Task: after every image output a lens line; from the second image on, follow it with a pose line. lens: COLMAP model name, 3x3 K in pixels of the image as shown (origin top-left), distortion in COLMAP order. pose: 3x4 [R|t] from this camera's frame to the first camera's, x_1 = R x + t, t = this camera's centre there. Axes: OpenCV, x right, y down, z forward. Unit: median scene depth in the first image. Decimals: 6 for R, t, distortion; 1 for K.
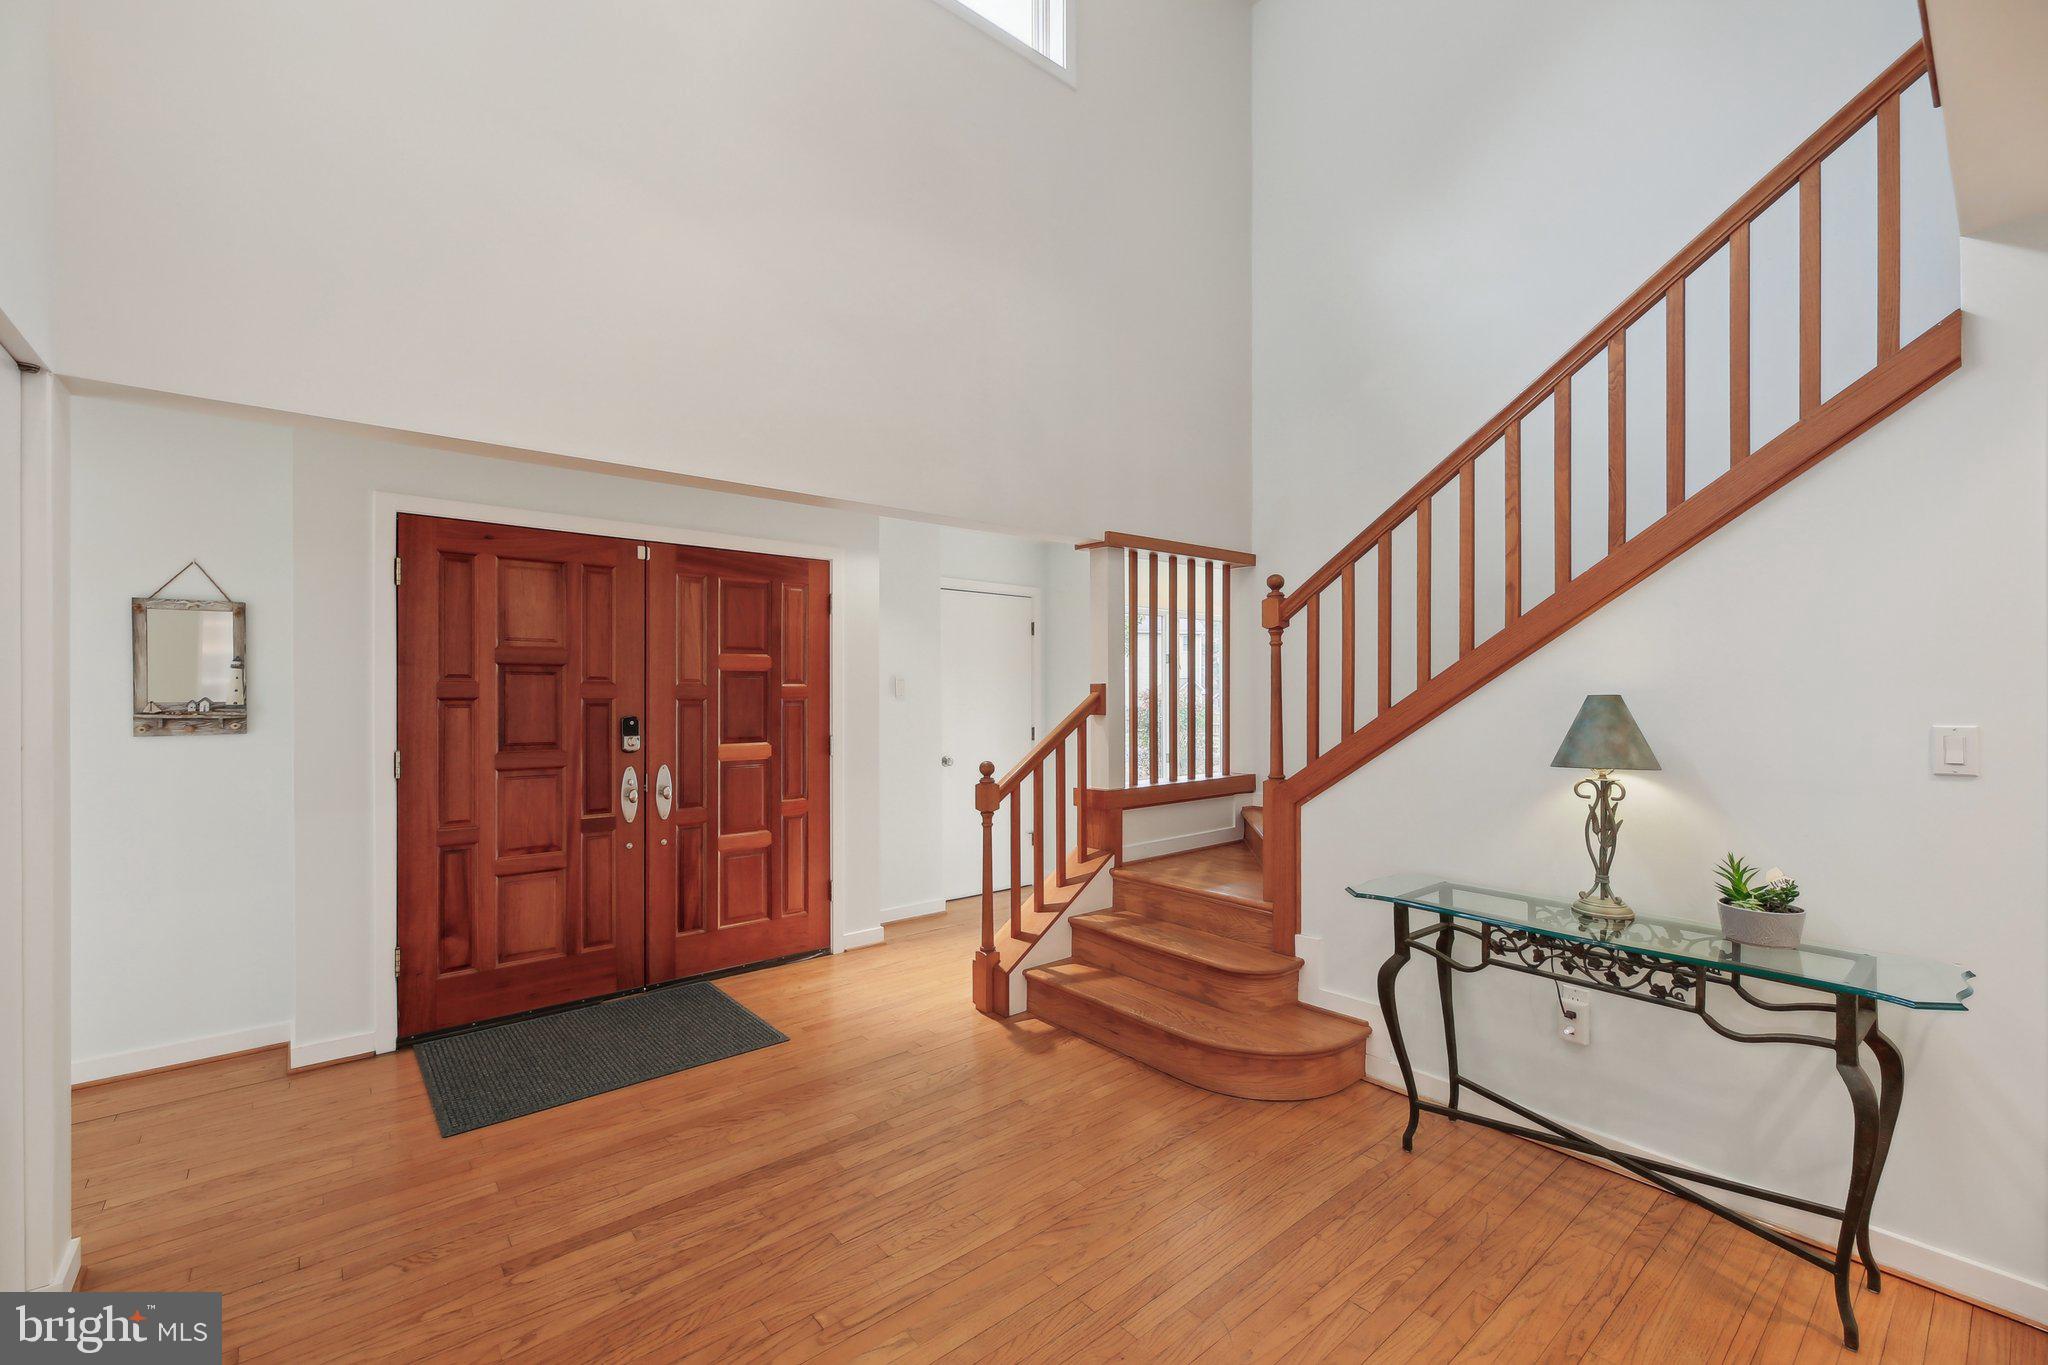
lens RADIAL K [[842.1, 0, 1020.1], [0, 842.1, 695.1], [0, 0, 1]] dist [-0.000666, -0.000309]
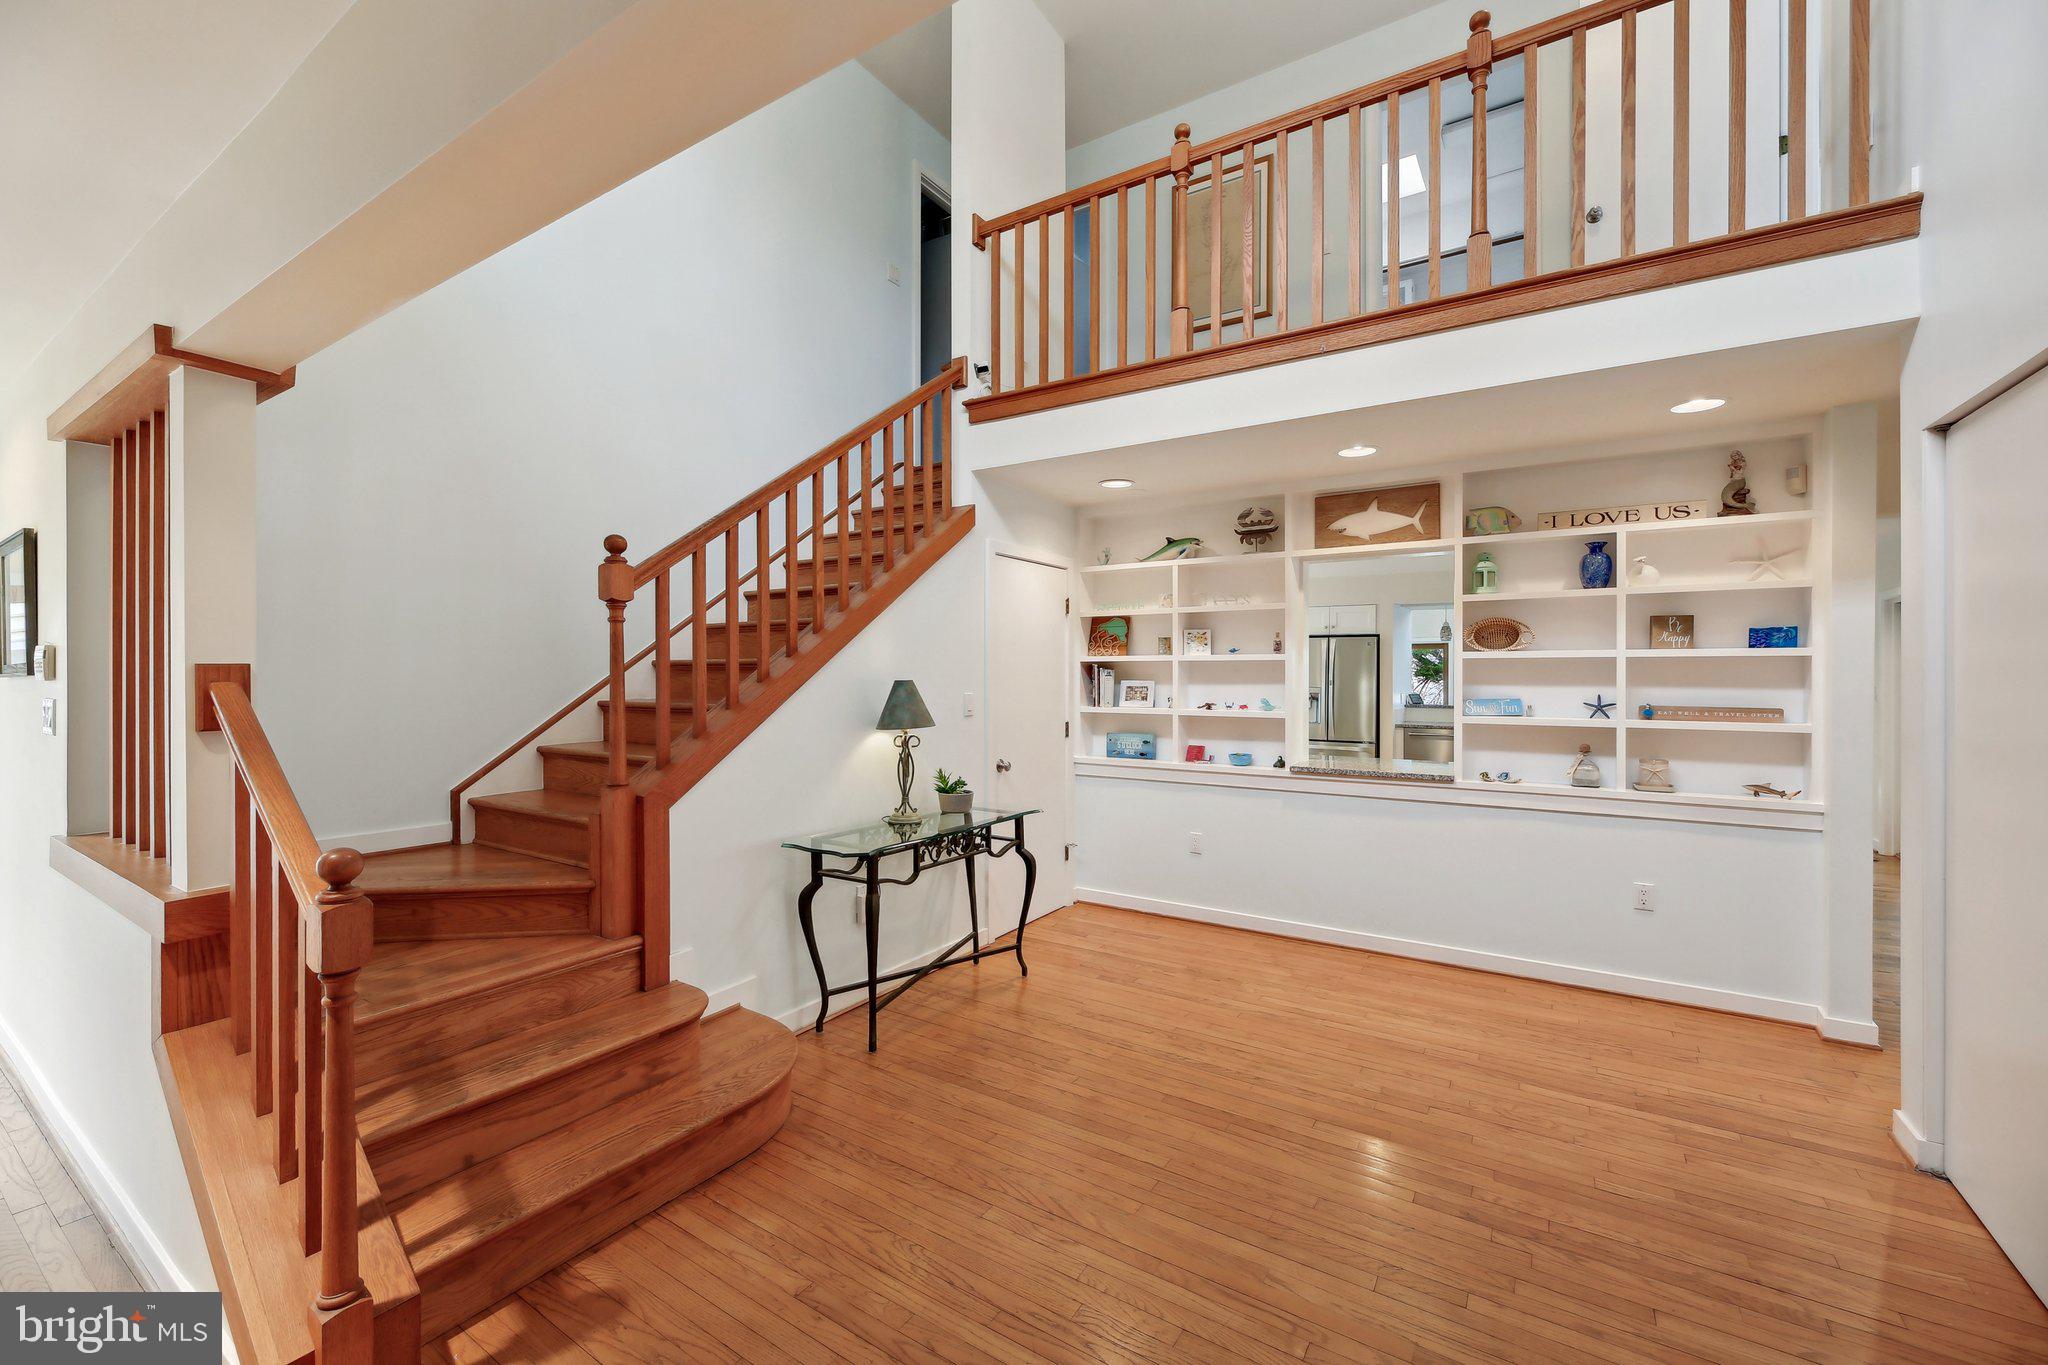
lens RADIAL K [[838.9, 0, 987.5], [0, 838.9, 677.9], [0, 0, 1]] dist [-0.000061, -0.000013]
pose [[-0.272455, -0.004543, 0.962158, -0.658429], [-0.000149, 0.999989, 0.004680, -0.010188], [-0.962169, 0.001132, -0.272453, 1.007551]]
